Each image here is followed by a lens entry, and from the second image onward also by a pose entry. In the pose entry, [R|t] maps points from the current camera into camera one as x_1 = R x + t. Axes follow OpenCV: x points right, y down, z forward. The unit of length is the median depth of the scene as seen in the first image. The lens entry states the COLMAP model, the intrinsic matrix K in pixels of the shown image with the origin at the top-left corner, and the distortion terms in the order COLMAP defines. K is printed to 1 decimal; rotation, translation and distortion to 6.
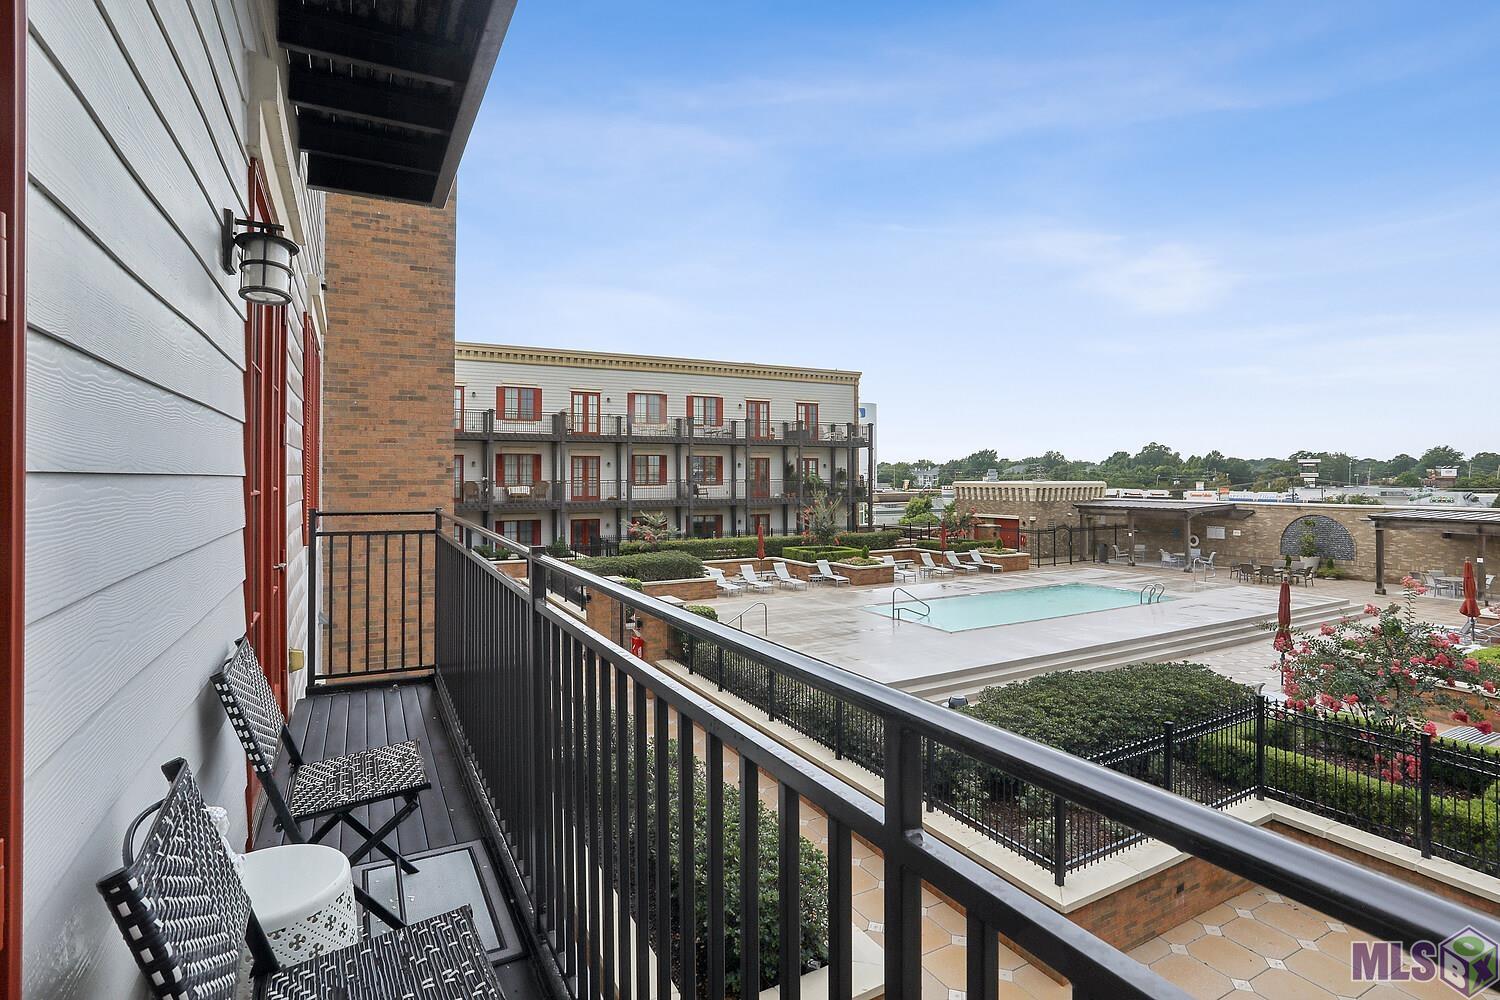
lens RADIAL K [[738.4, 0, 749.4], [0, 738.4, 503.5], [0, 0, 1]] dist [-0.074036, 0.039088]
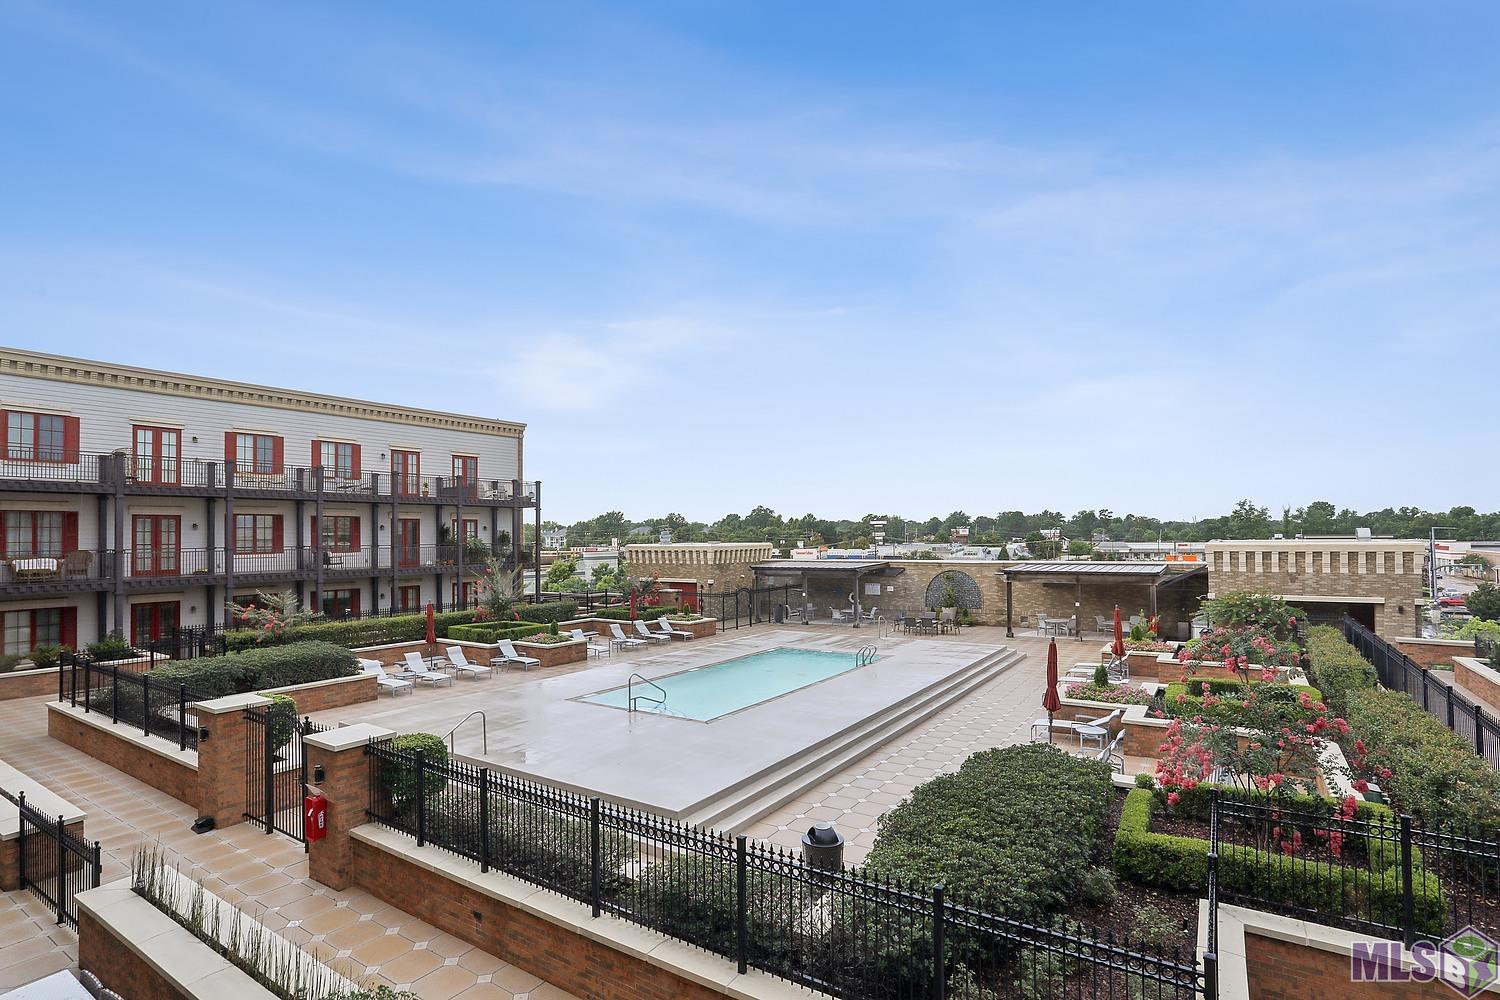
lens RADIAL K [[749.7, 0, 744.2], [0, 749.7, 529.7], [0, 0, 1]] dist [-0.071551, 0.043099]
pose [[0.882711, -0.001404, 0.469915, -0.046605], [0.024042, 0.998821, -0.042179, -0.005428], [-0.469301, 0.048529, 0.881704, 0.090581]]
